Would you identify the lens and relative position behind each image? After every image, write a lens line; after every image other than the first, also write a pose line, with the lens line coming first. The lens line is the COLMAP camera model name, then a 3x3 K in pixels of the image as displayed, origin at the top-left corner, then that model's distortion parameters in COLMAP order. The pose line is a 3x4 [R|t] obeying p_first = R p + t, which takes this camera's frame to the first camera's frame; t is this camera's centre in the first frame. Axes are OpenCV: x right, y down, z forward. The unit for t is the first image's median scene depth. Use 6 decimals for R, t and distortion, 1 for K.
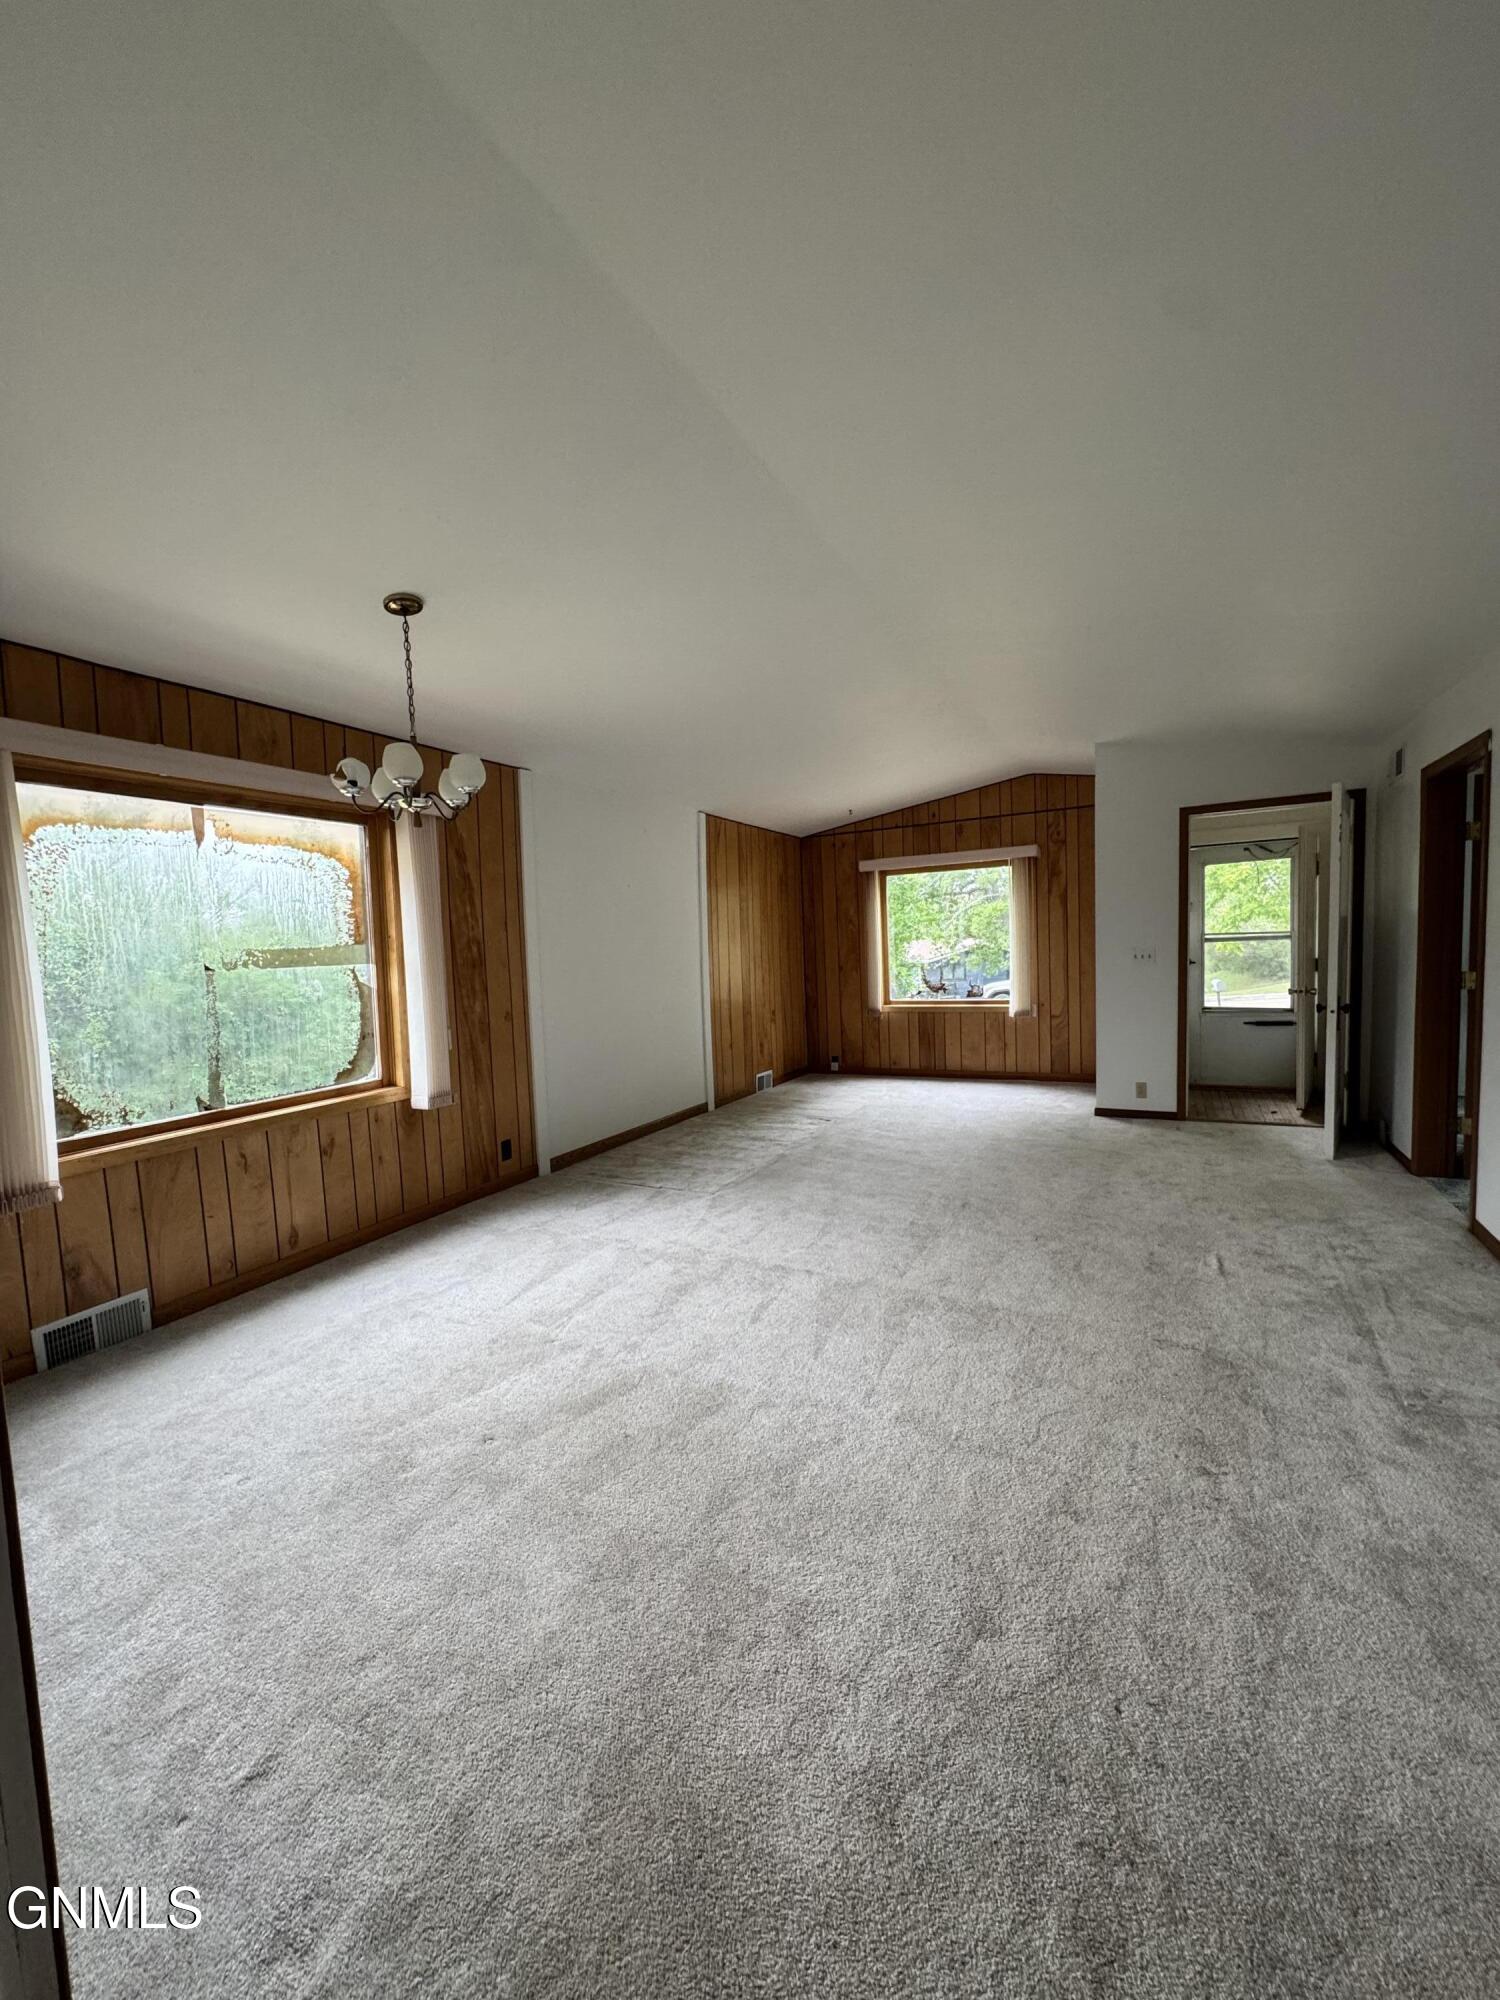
lens RADIAL K [[803.7, 0, 750.0], [0, 803.7, 1000.0], [0, 0, 1]] dist [-0.002456, 0.000286]
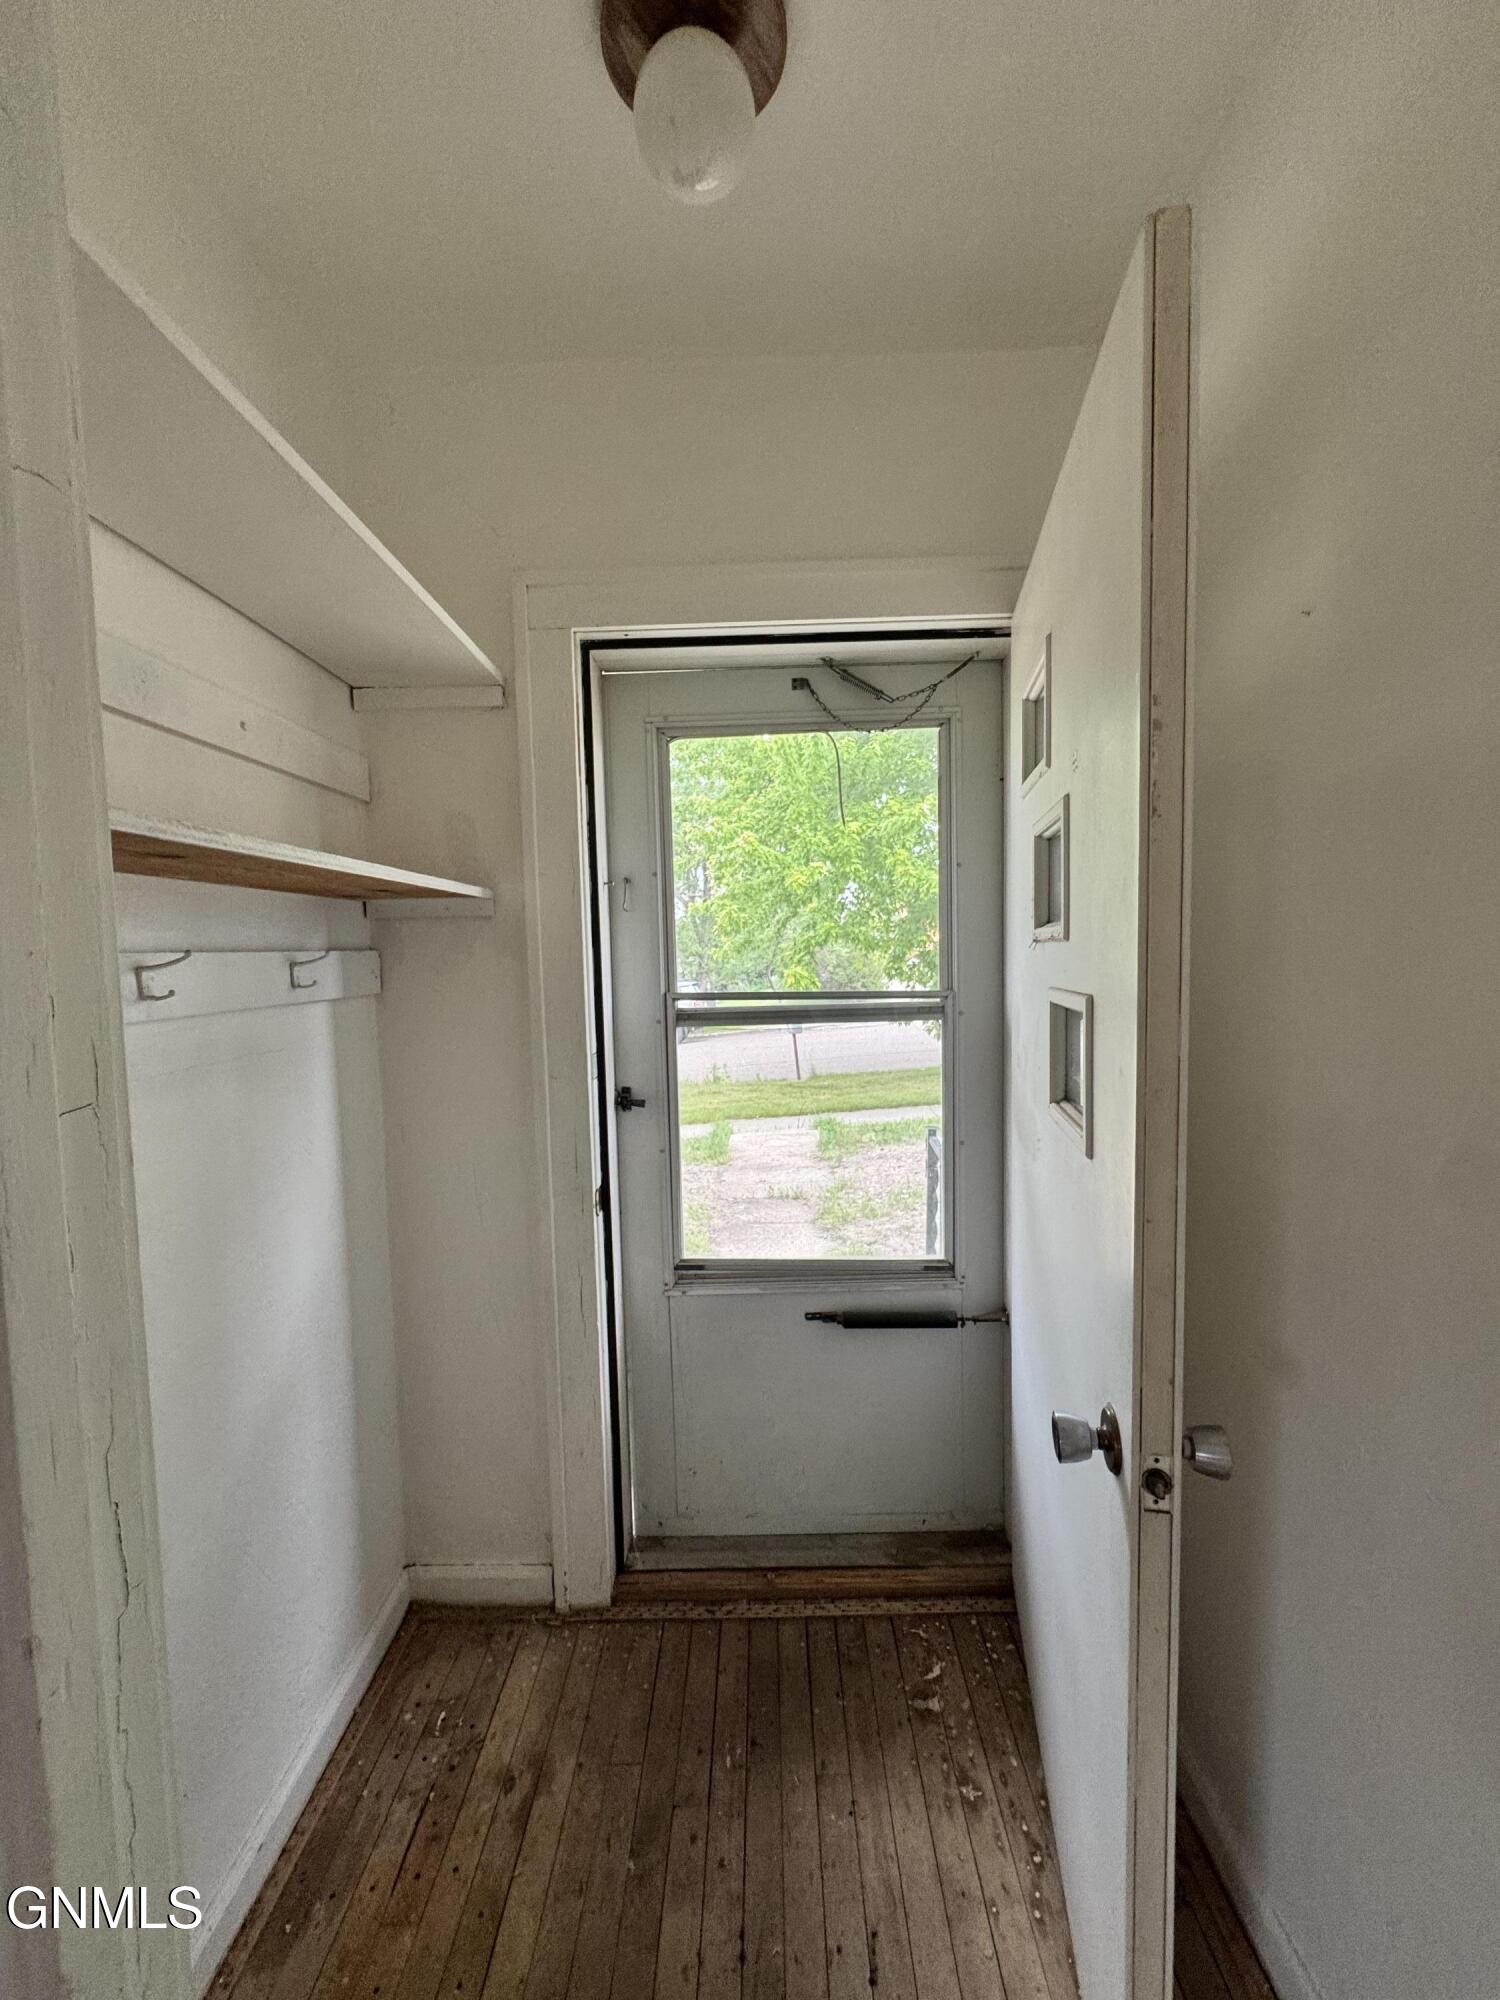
lens RADIAL K [[803.7, 0, 750.0], [0, 803.7, 1000.0], [0, 0, 1]] dist [-0.002456, 0.000286]
pose [[0.896482, -0.009219, 0.442985, 0.479390], [0.018927, 0.999668, -0.017498, -0.076898], [-0.442676, 0.024071, 0.896358, 0.763305]]
